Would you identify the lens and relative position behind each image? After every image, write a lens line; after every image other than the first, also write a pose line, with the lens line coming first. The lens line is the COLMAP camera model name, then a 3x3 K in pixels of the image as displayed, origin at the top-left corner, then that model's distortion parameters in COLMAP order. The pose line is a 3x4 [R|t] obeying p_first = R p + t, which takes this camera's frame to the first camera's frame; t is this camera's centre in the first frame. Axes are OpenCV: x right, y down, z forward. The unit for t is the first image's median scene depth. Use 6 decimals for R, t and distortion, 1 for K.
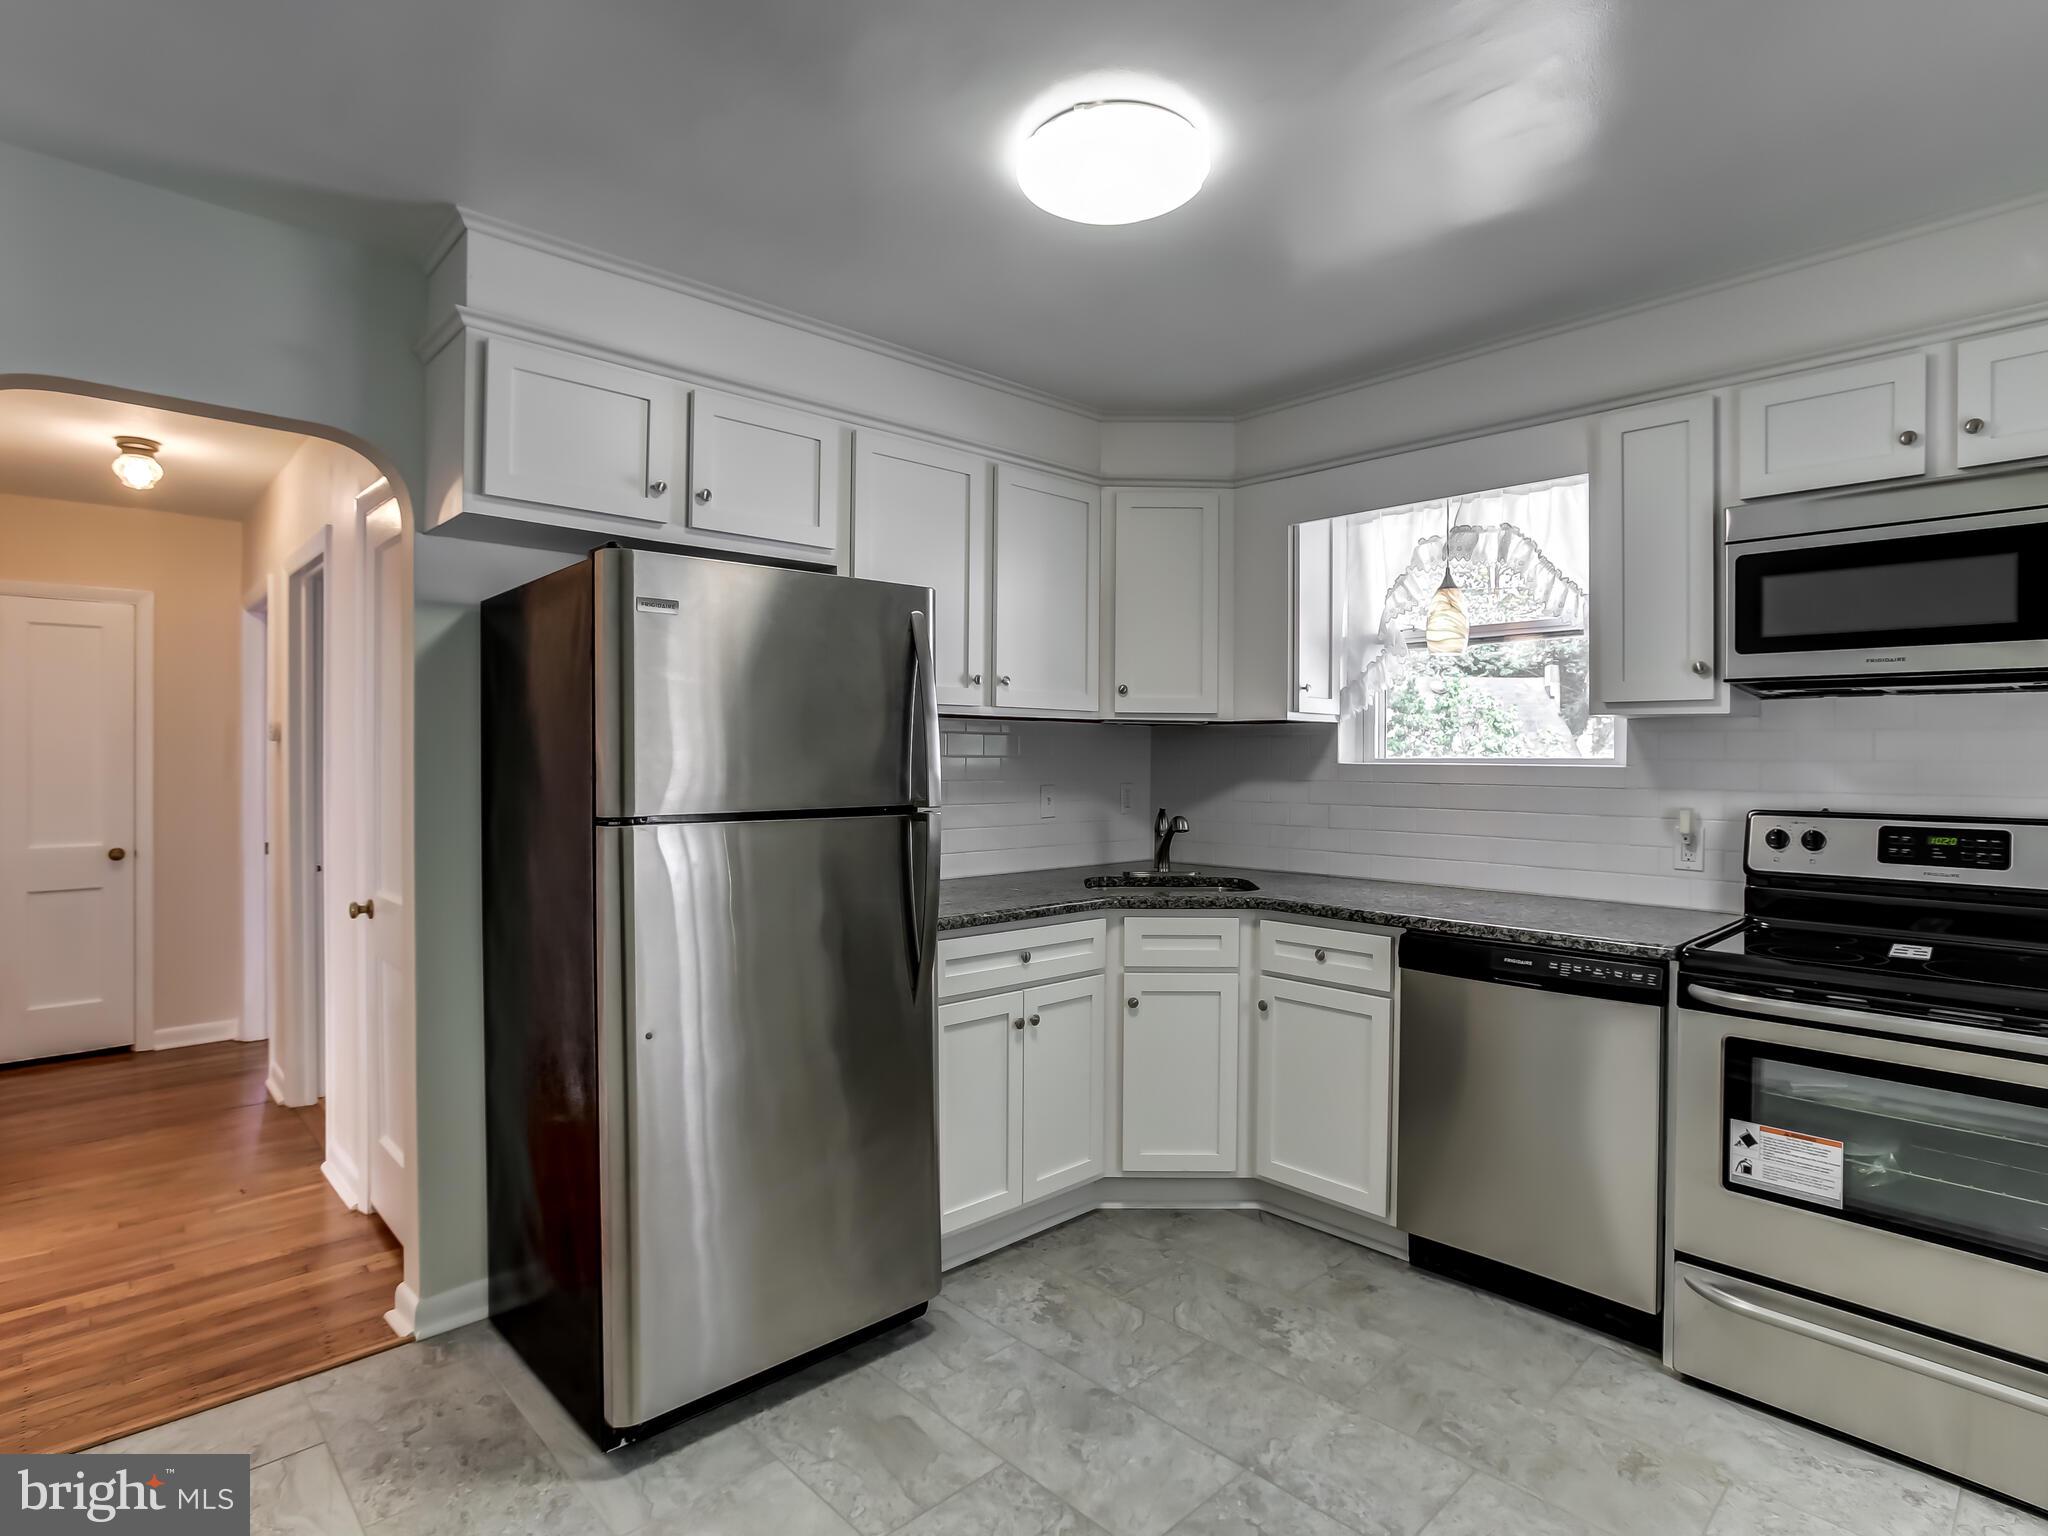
lens RADIAL K [[1064.5, 0, 1021.2], [0, 1064.5, 760.4], [0, 0, 1]] dist [-0.066436, 0.046982]
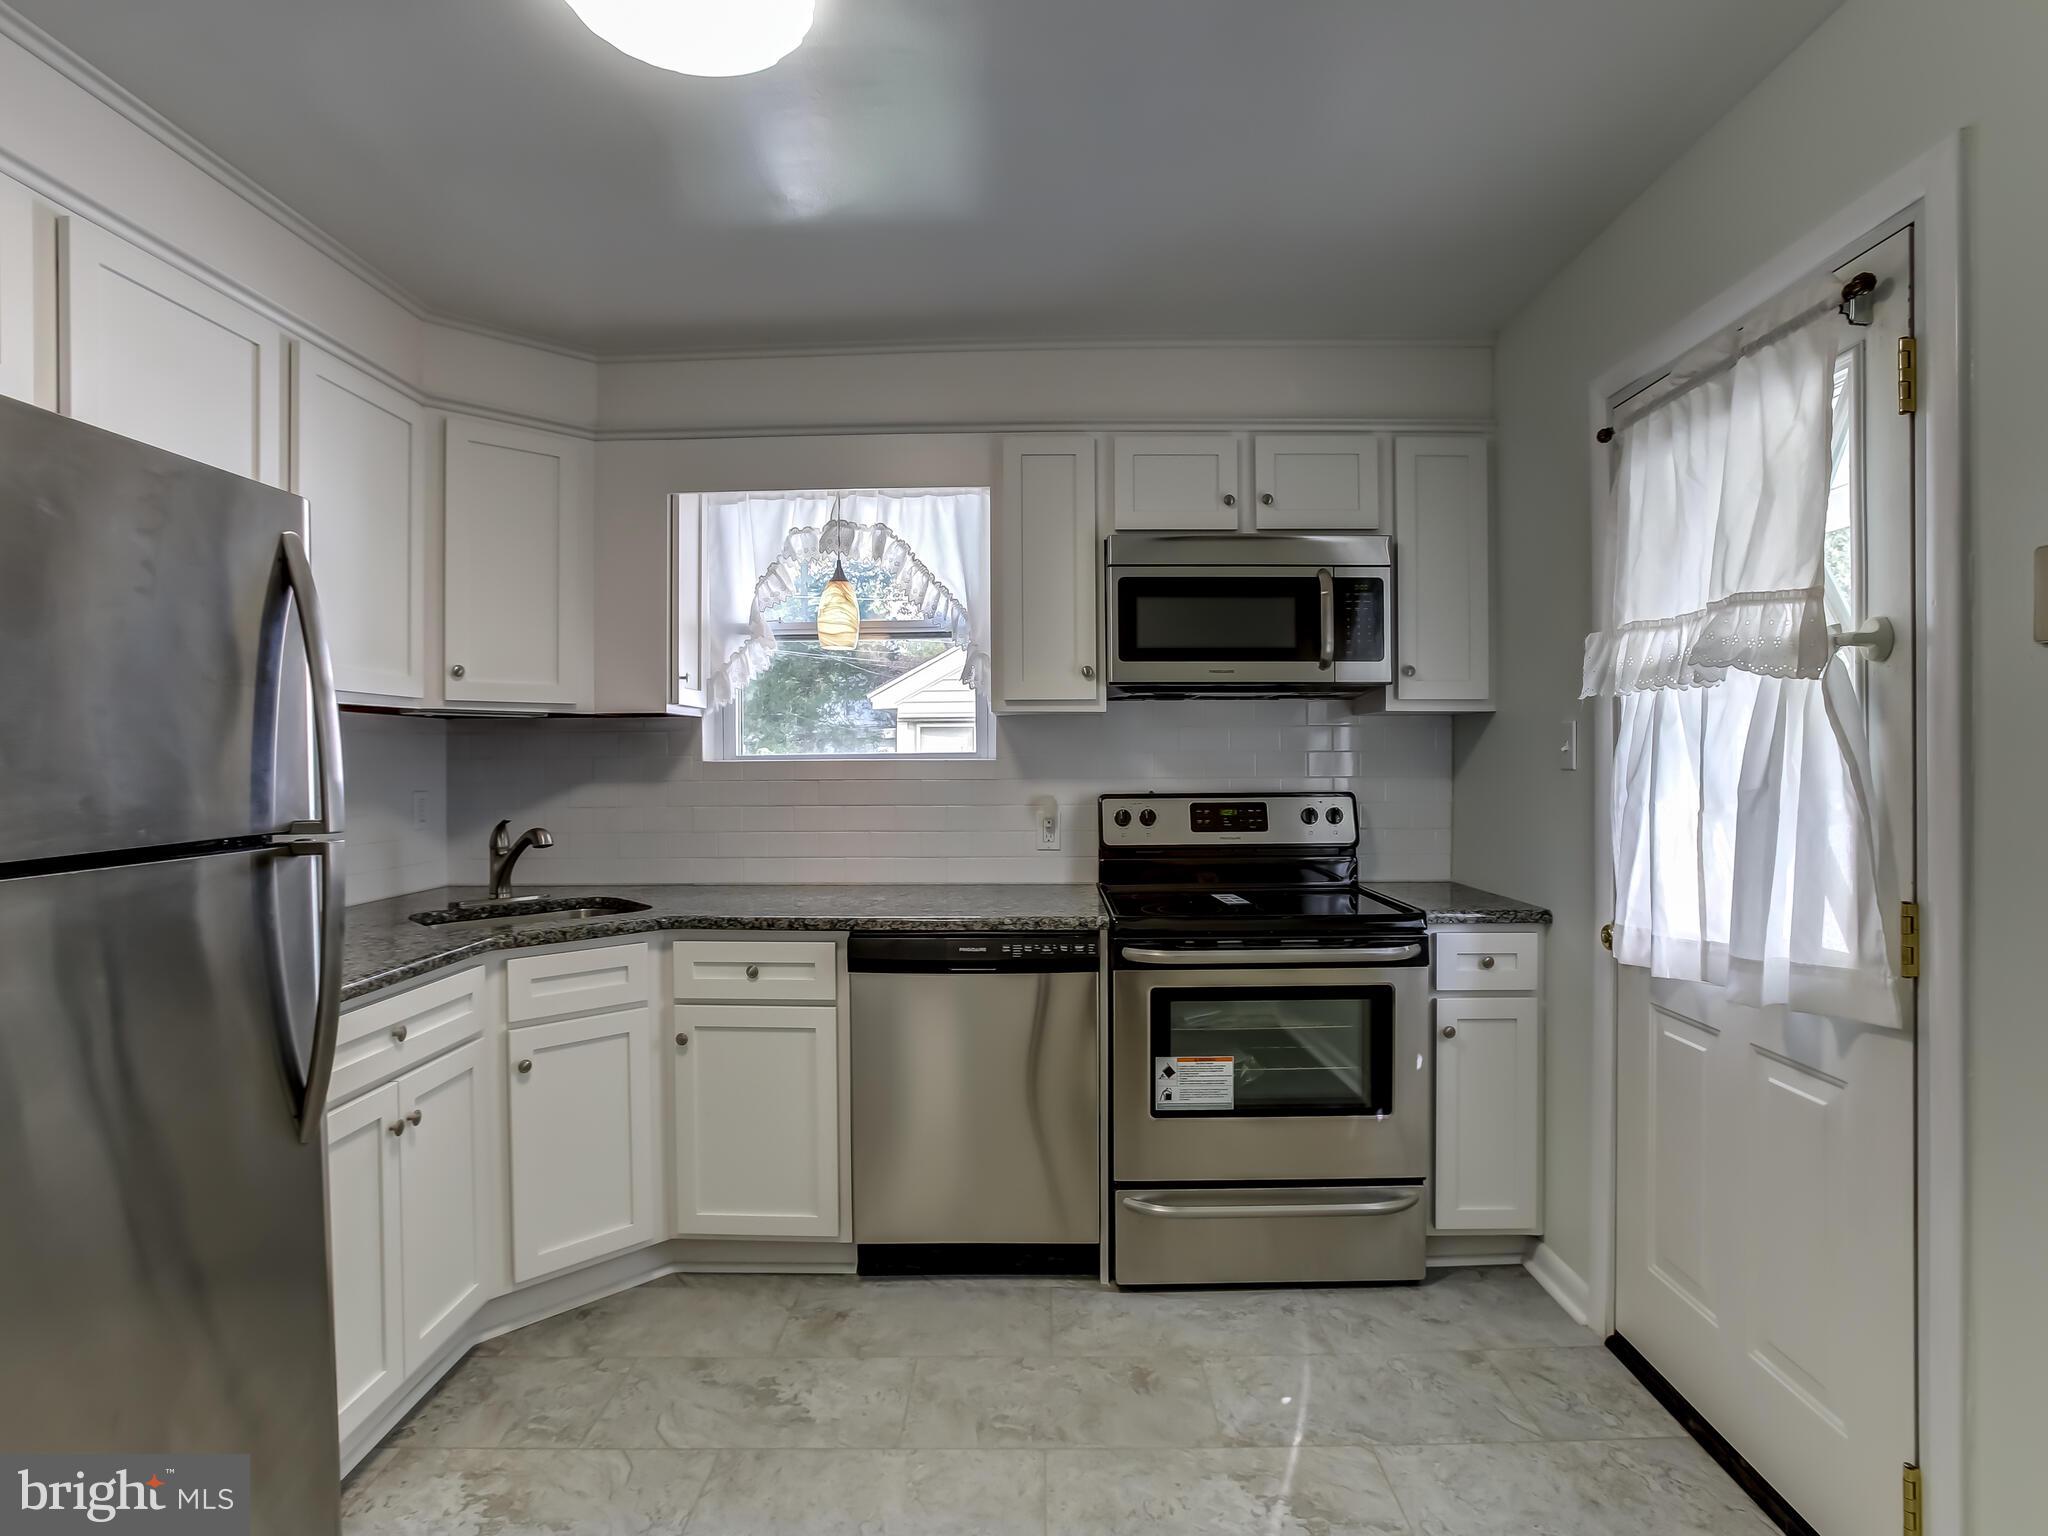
lens RADIAL K [[1064.5, 0, 1021.2], [0, 1064.5, 760.4], [0, 0, 1]] dist [-0.066436, 0.046982]
pose [[0.703979, -0.014242, 0.710078, -0.206666], [0.014127, 0.999882, 0.006048, 0.000415], [-0.710081, 0.005774, 0.704097, 0.206028]]
